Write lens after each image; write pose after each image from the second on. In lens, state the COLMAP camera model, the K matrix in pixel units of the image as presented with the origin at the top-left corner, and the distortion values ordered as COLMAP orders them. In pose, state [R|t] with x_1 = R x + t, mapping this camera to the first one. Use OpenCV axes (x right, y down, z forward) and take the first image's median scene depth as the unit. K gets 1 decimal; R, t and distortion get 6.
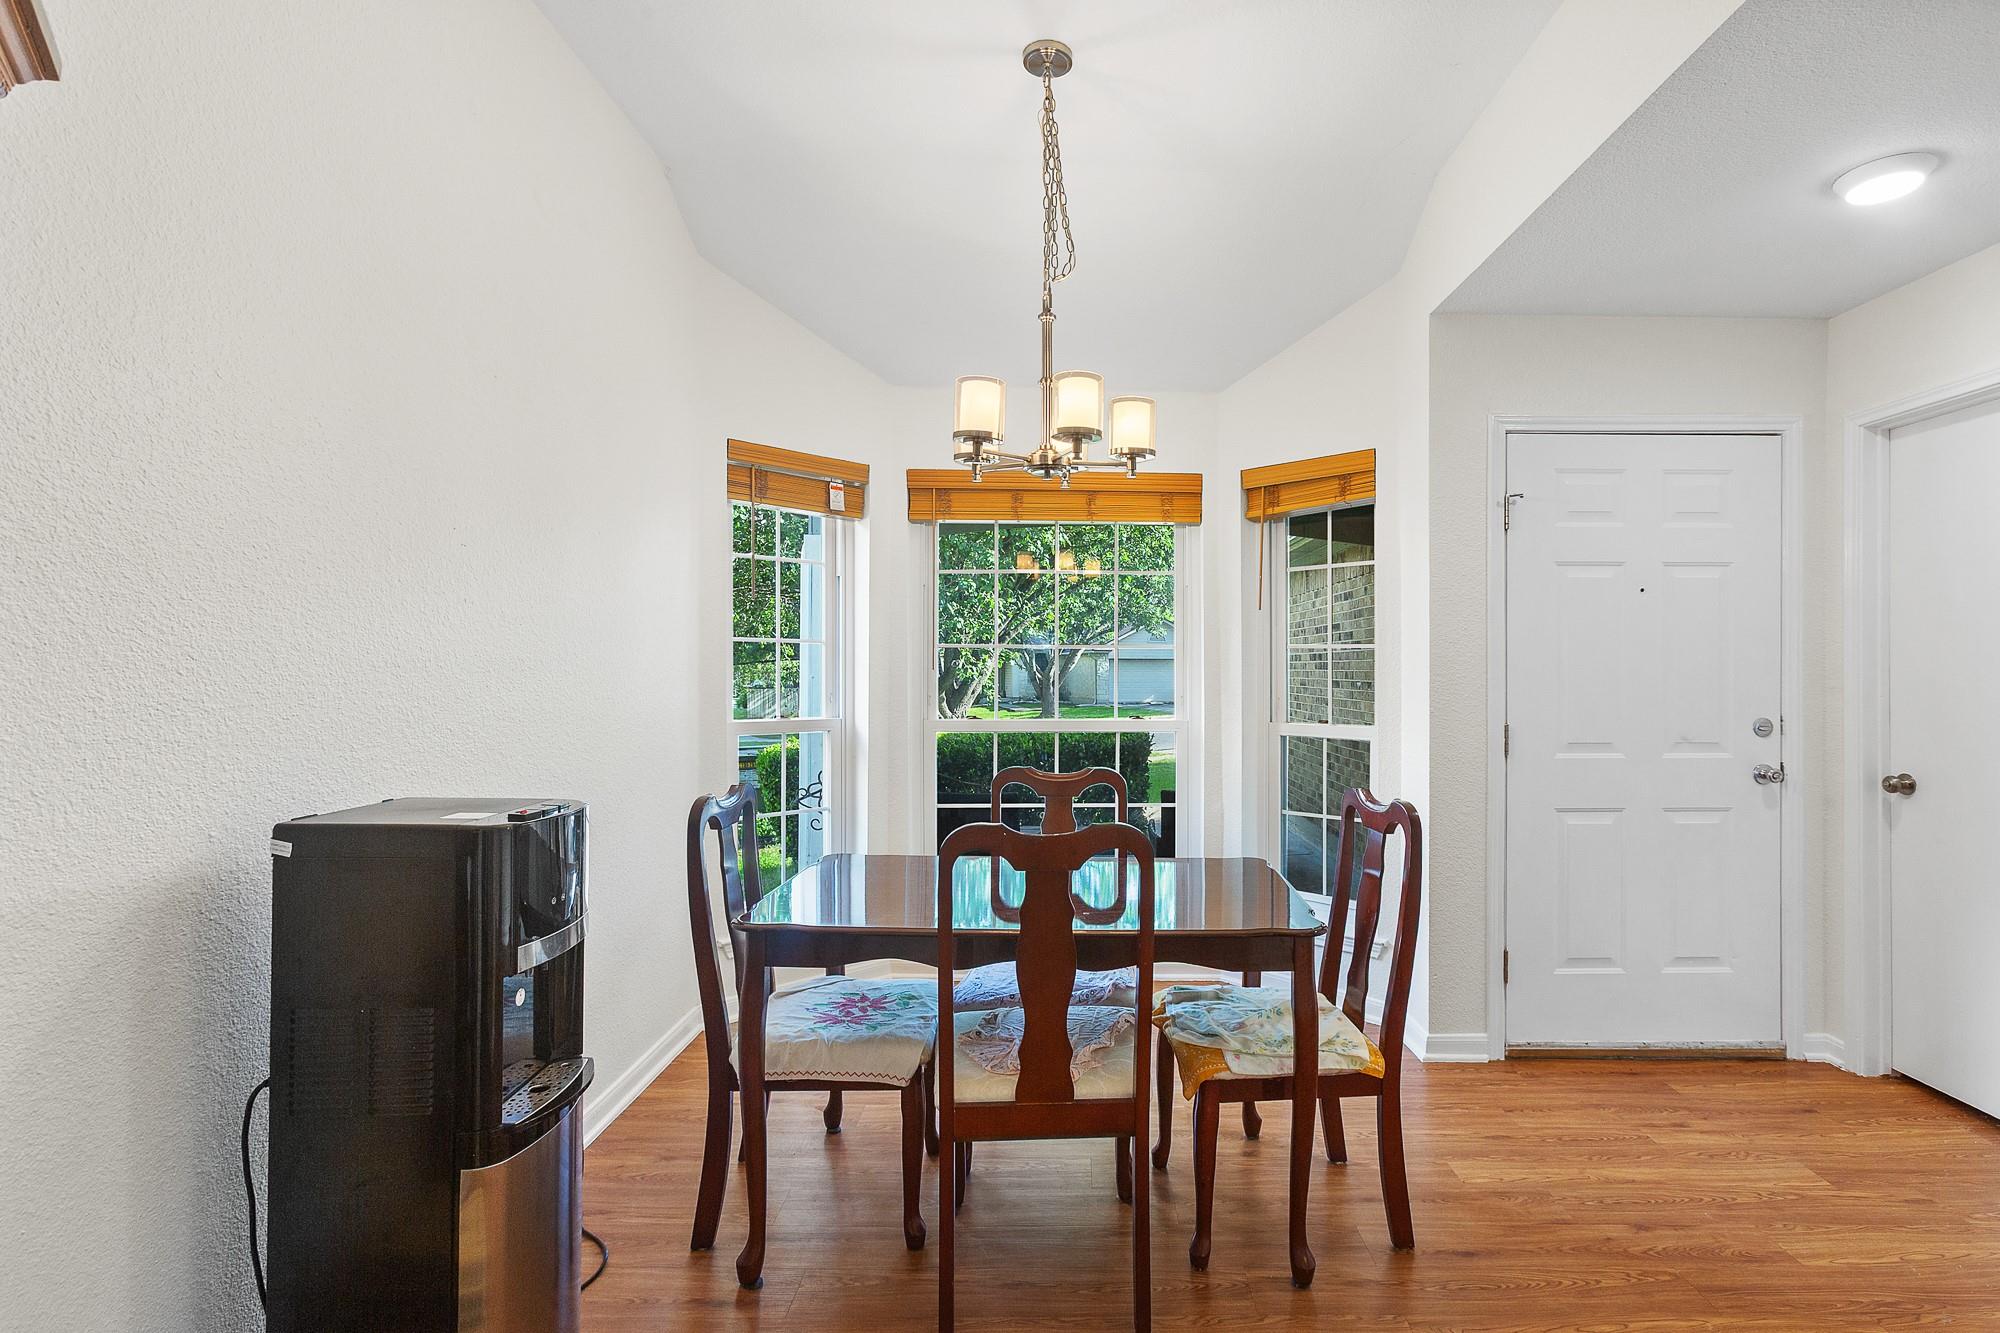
lens RADIAL K [[956.9, 0, 1031.9], [0, 956.9, 681.8], [0, 0, 1]] dist [-0.002841, -0.000203]
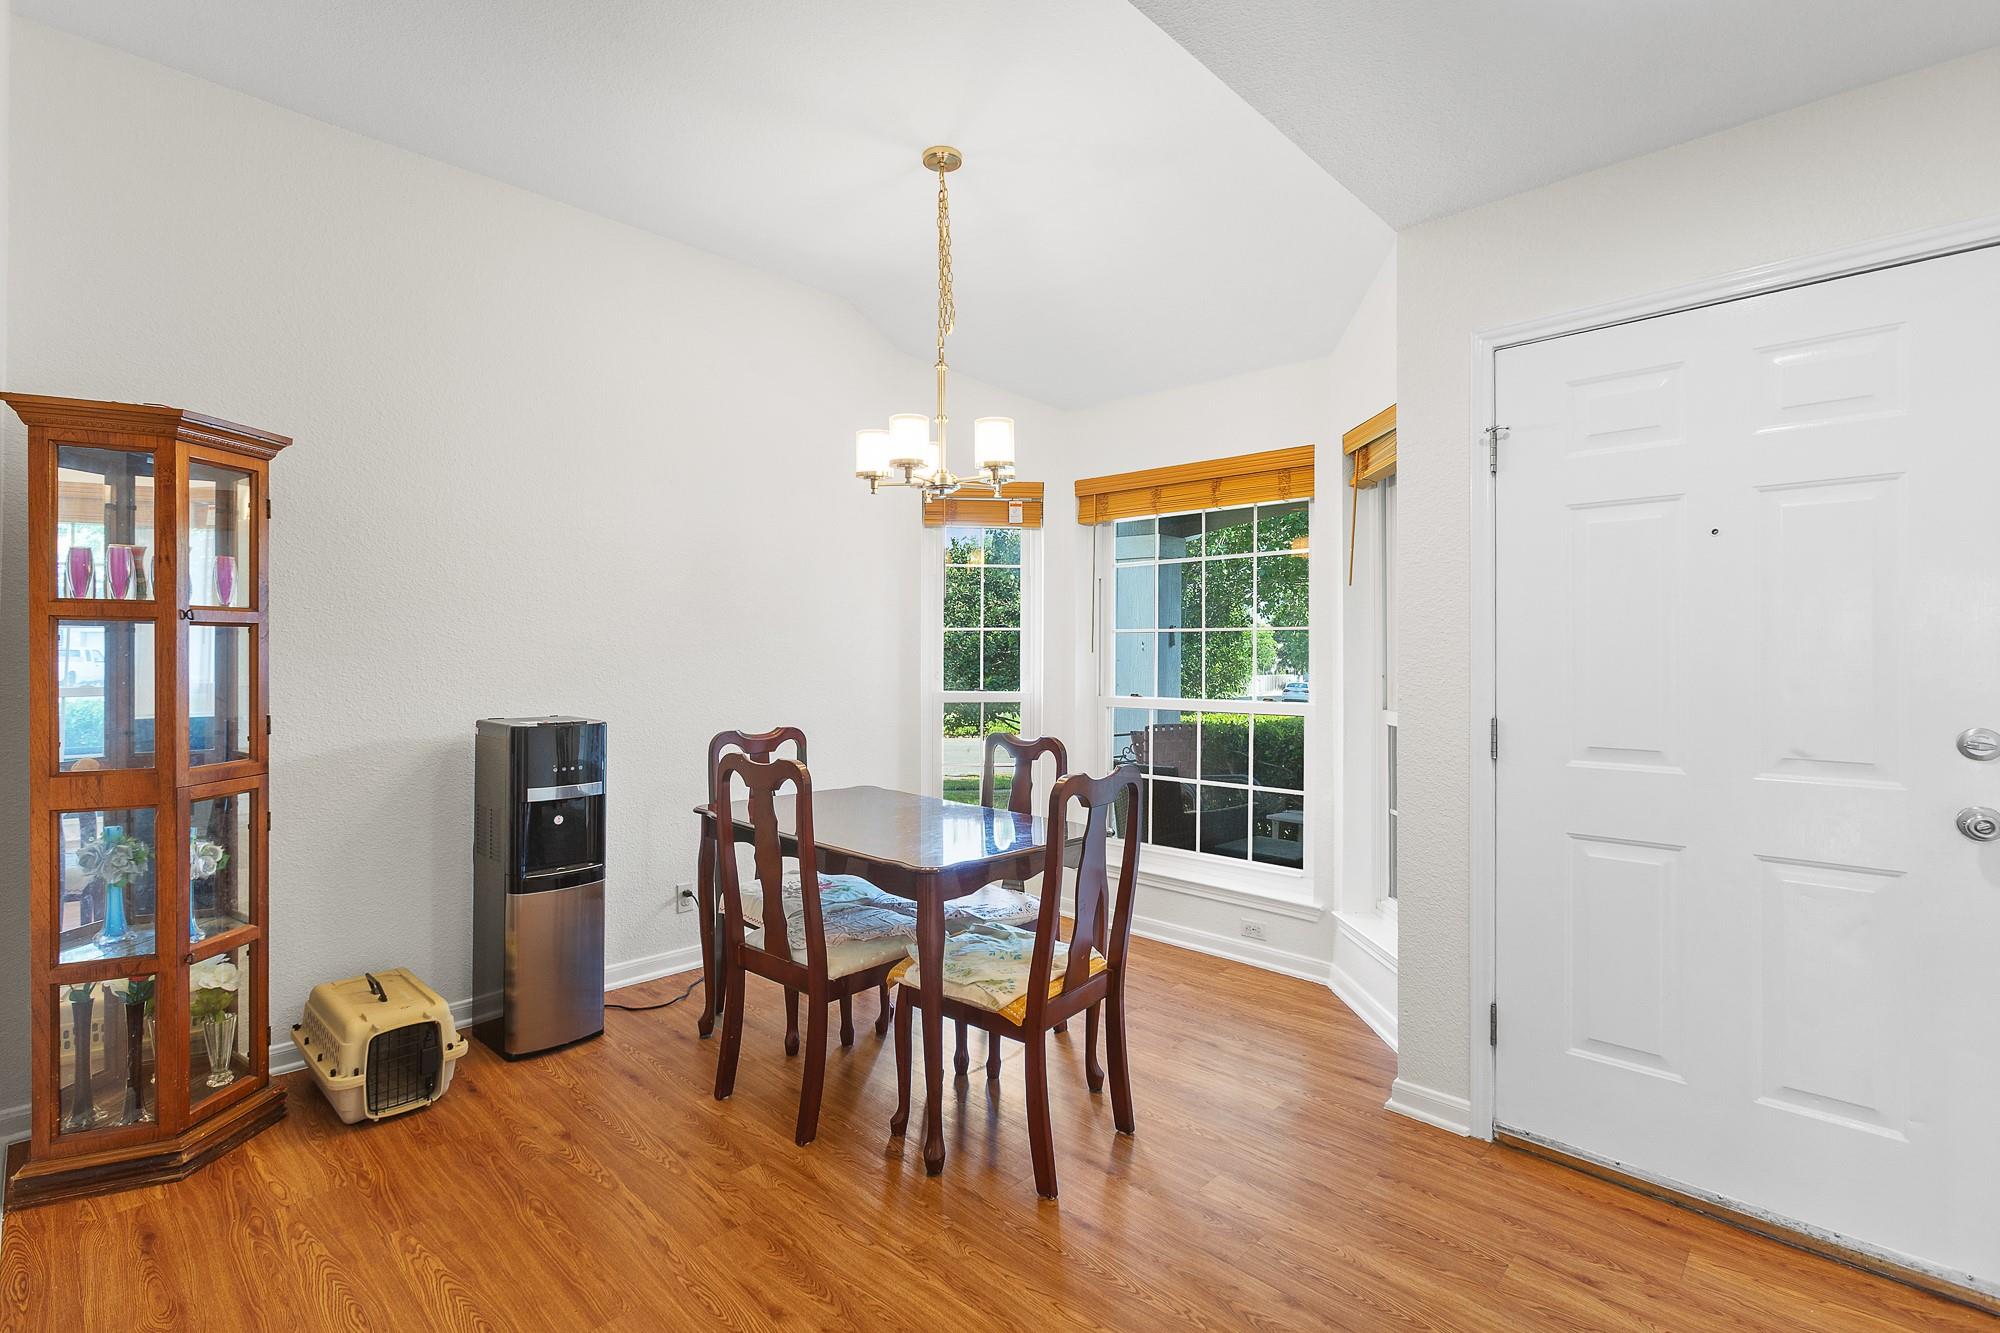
lens RADIAL K [[939.7, 0, 1000.0], [0, 939.7, 666.5], [0, 0, 1]] dist [-0.000238, 0.000727]
pose [[0.699568, 0.007554, -0.714526, 0.765074], [-0.010355, 0.999946, 0.000433, 0.005755], [0.714491, 0.007096, 0.699609, 0.163543]]
